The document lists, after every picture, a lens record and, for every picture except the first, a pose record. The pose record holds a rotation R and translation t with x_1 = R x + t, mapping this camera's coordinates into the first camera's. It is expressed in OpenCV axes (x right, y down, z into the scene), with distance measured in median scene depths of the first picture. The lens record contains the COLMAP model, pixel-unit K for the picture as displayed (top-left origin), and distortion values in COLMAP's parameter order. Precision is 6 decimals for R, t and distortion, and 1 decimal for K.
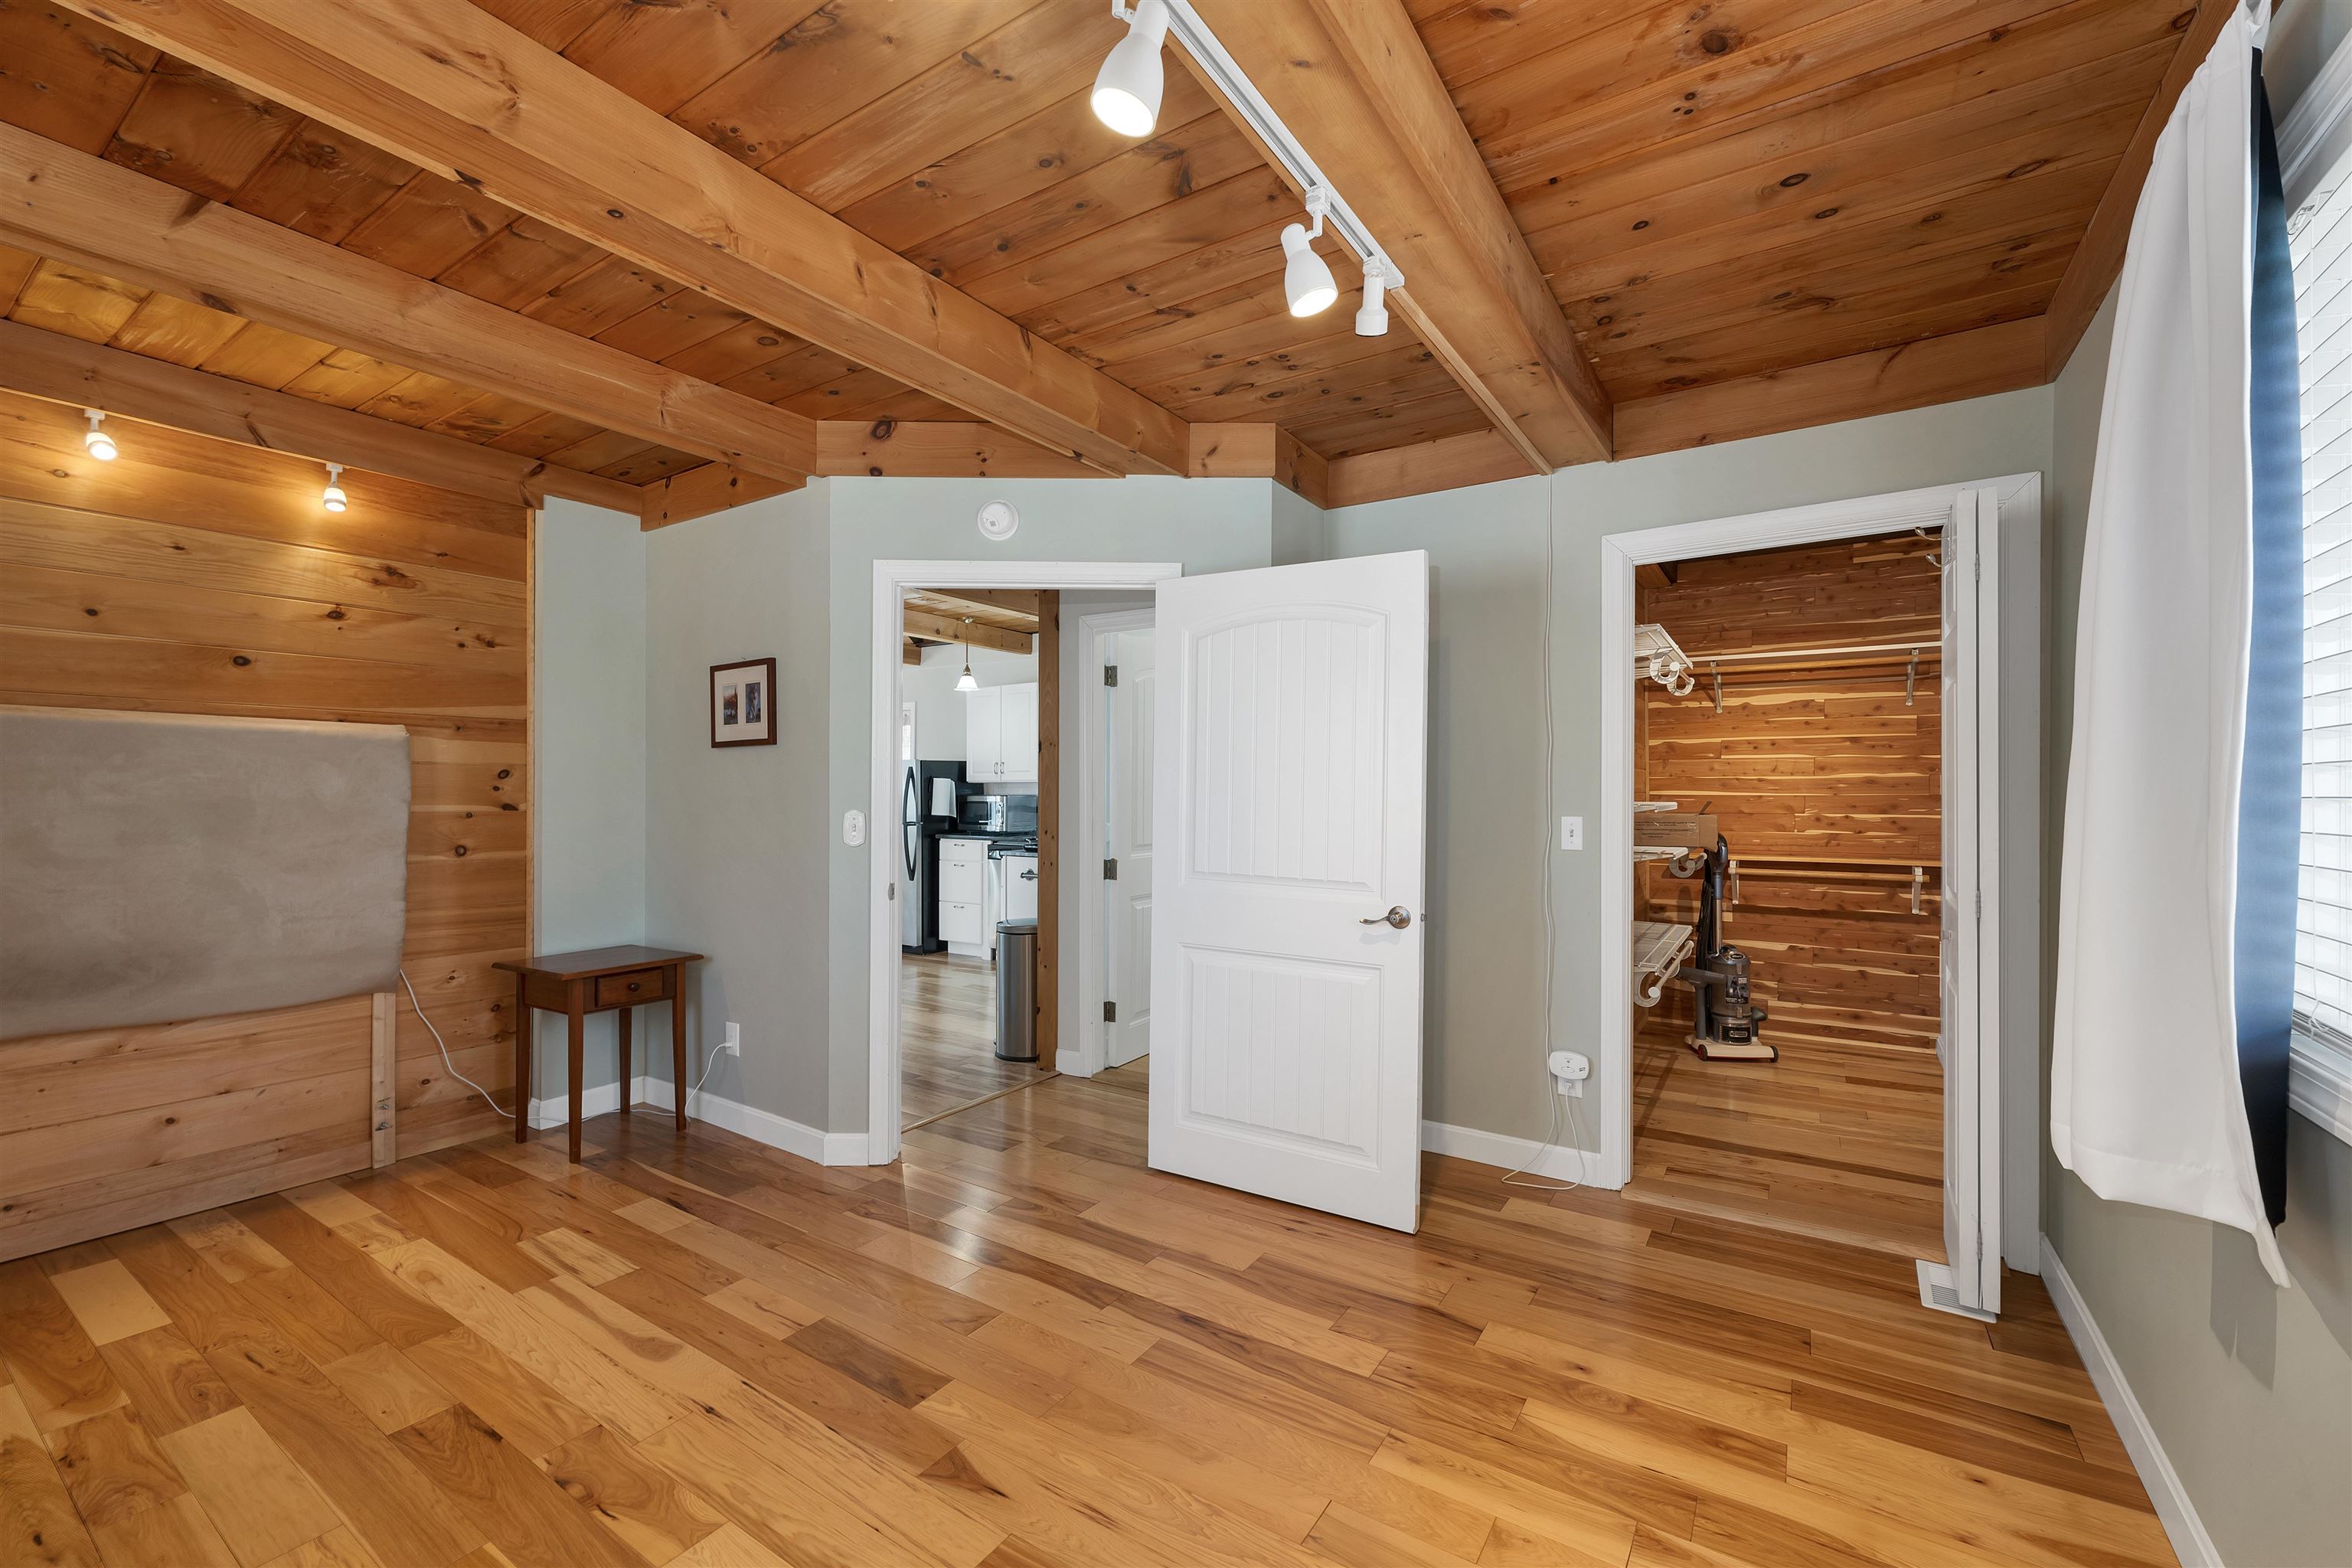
lens RADIAL K [[973.5, 0, 1168.8], [0, 973.5, 789.8], [0, 0, 1]] dist [0.001780, 0.000038]
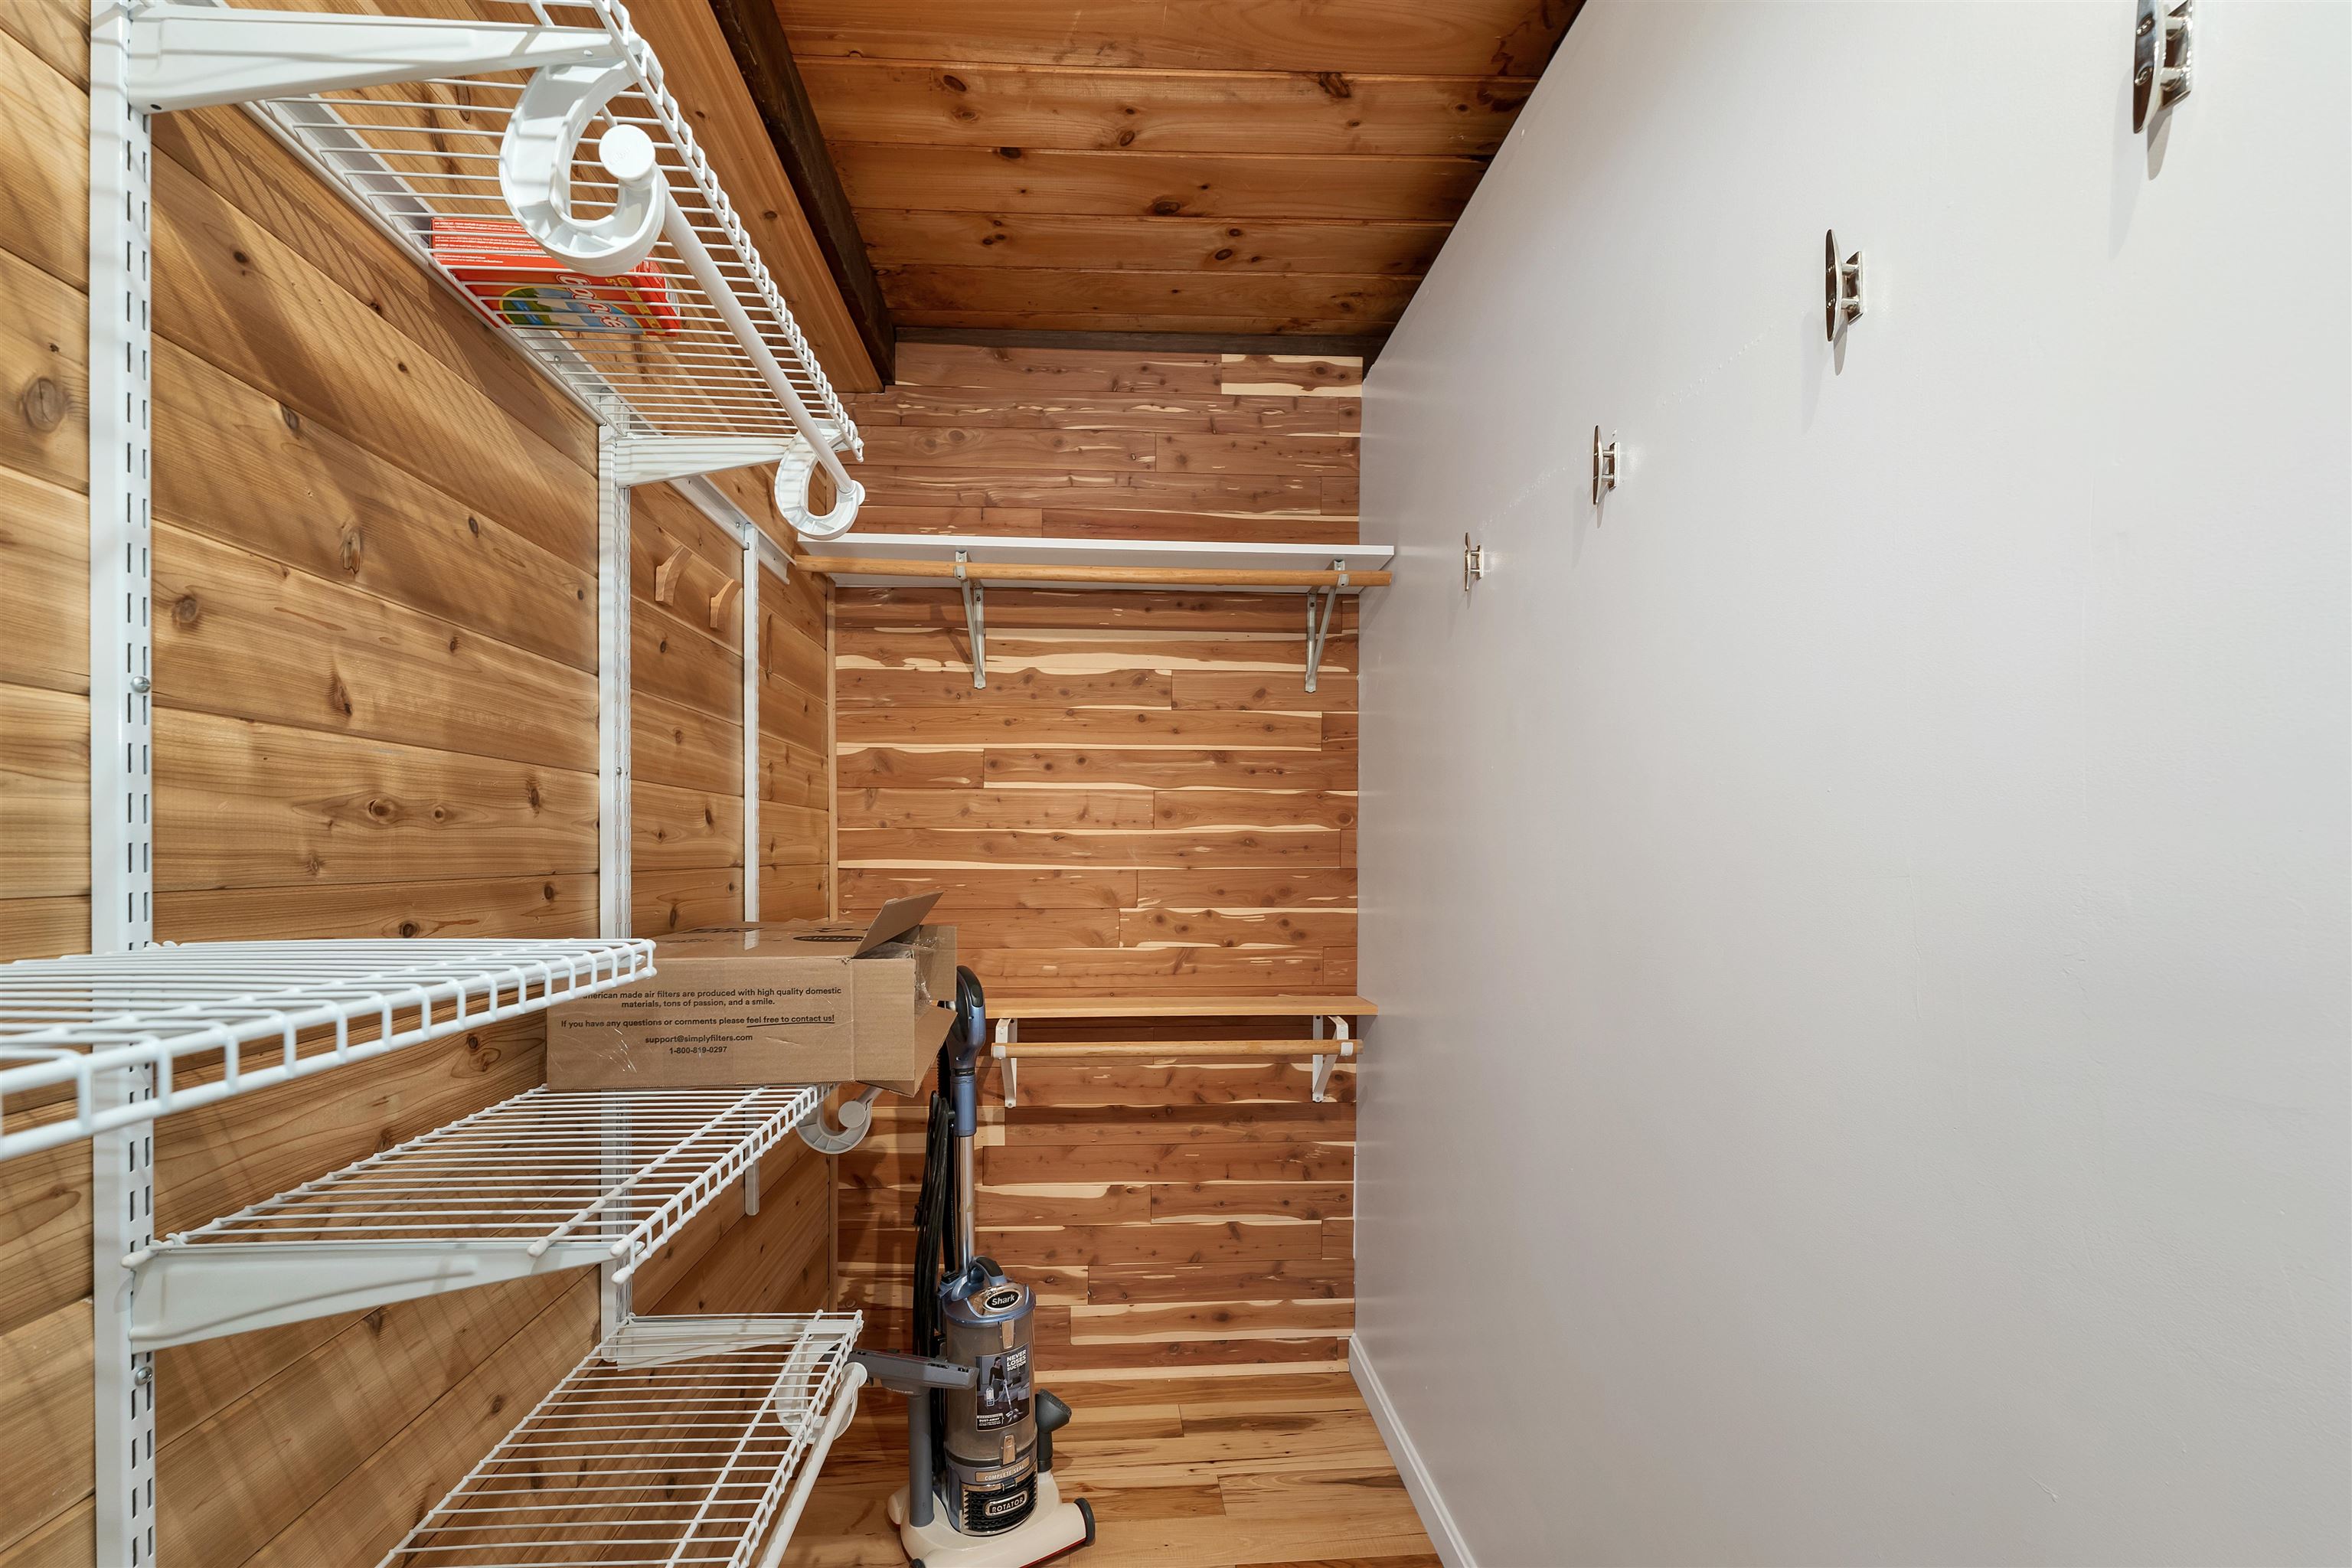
lens RADIAL K [[973.5, 0, 1149.1], [0, 973.5, 858.8], [0, 0, 1]] dist [0.001780, 0.000038]
pose [[0.801971, -0.003424, 0.597354, 0.377400], [-0.002348, 0.999958, 0.008884, -0.003916], [-0.597359, -0.008527, 0.801929, 0.622014]]
